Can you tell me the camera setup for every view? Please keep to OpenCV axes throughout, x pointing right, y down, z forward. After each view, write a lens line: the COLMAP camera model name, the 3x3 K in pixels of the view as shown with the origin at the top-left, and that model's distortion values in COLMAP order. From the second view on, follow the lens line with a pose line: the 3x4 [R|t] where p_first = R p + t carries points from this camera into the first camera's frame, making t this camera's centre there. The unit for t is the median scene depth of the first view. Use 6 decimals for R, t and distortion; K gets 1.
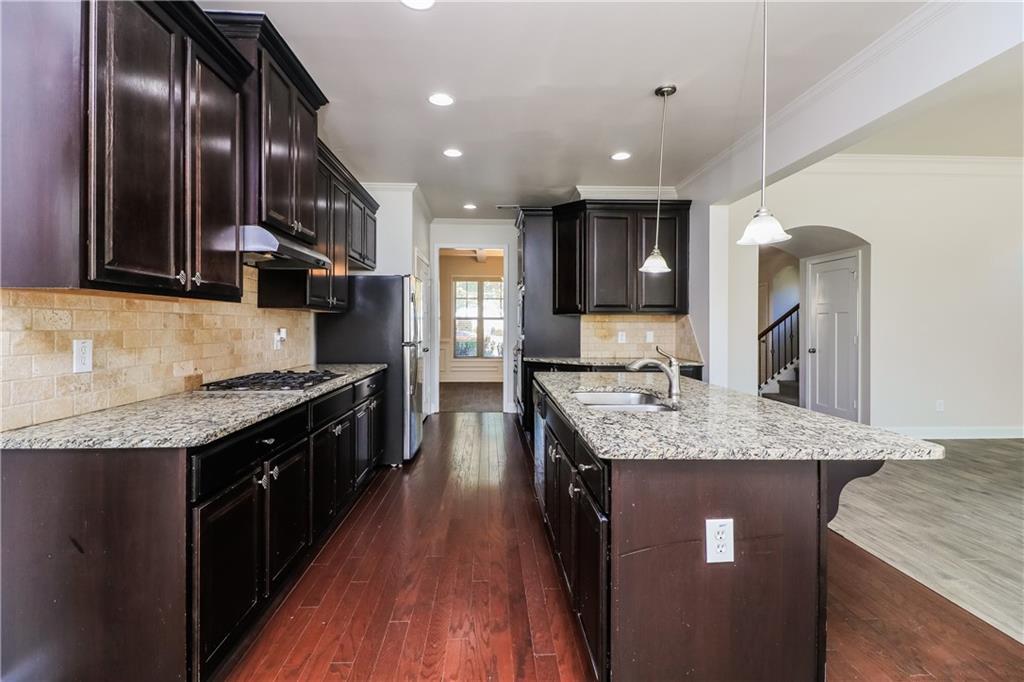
lens RADIAL K [[475.2, 0, 509.9], [0, 475.2, 324.1], [0, 0, 1]] dist [-0.001251, -0.000377]
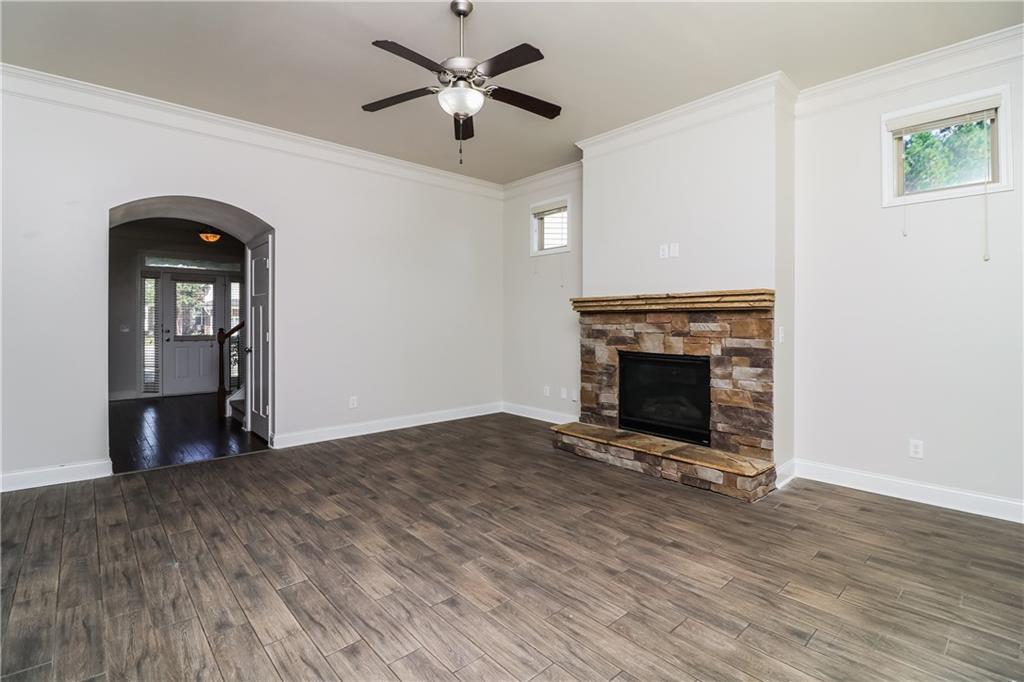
lens RADIAL K [[473.9, 0, 507.6], [0, 473.9, 324.3], [0, 0, 1]] dist [0.000731, -0.013636]
pose [[0.775928, -0.005116, 0.630801, 0.958589], [0.000748, 0.999974, 0.007190, 0.006428], [-0.630821, -0.005107, 0.775912, 0.067403]]
